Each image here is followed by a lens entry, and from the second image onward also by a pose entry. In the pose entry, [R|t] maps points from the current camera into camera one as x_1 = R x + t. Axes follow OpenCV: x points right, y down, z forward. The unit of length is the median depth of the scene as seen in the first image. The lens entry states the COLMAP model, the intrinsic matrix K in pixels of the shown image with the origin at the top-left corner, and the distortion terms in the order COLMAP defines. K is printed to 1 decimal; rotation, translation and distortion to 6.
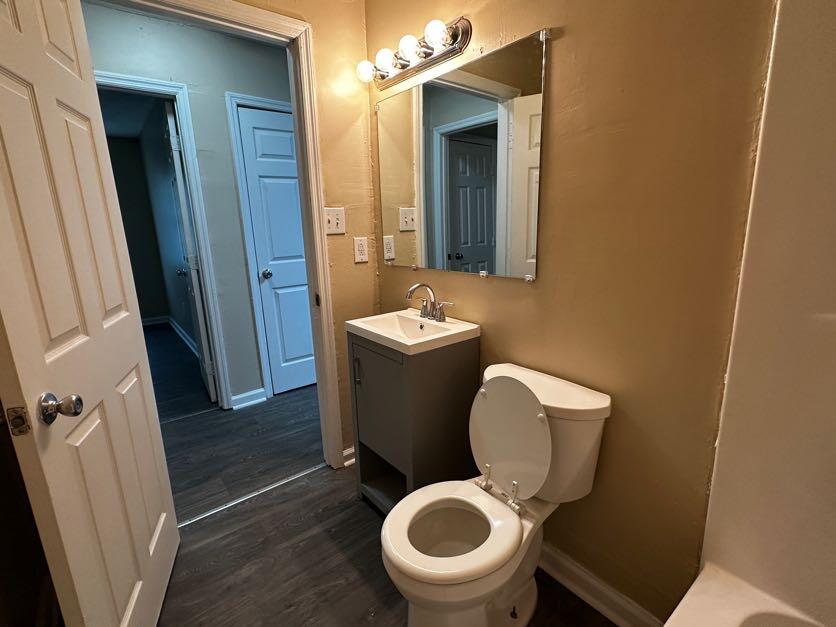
lens RADIAL K [[399.6, 0, 418.0], [0, 399.6, 313.5], [0, 0, 1]] dist [-0.001440, -0.000191]
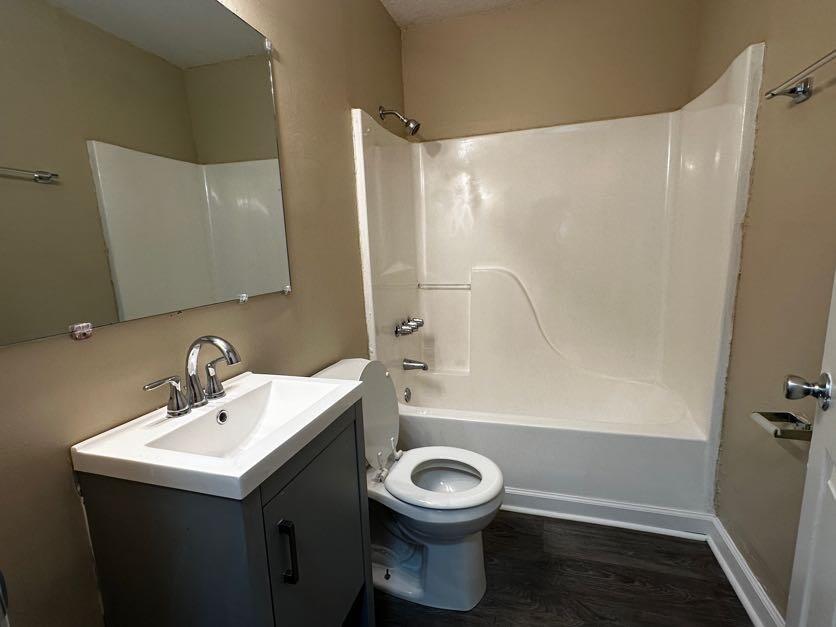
lens RADIAL K [[399.6, 0, 418.0], [0, 399.6, 313.5], [0, 0, 1]] dist [-0.001440, -0.000191]
pose [[-0.561003, -0.094712, 0.822377, -0.684808], [0.228752, 0.937014, 0.263963, -0.214154], [-0.795580, 0.336205, -0.504003, 1.255013]]
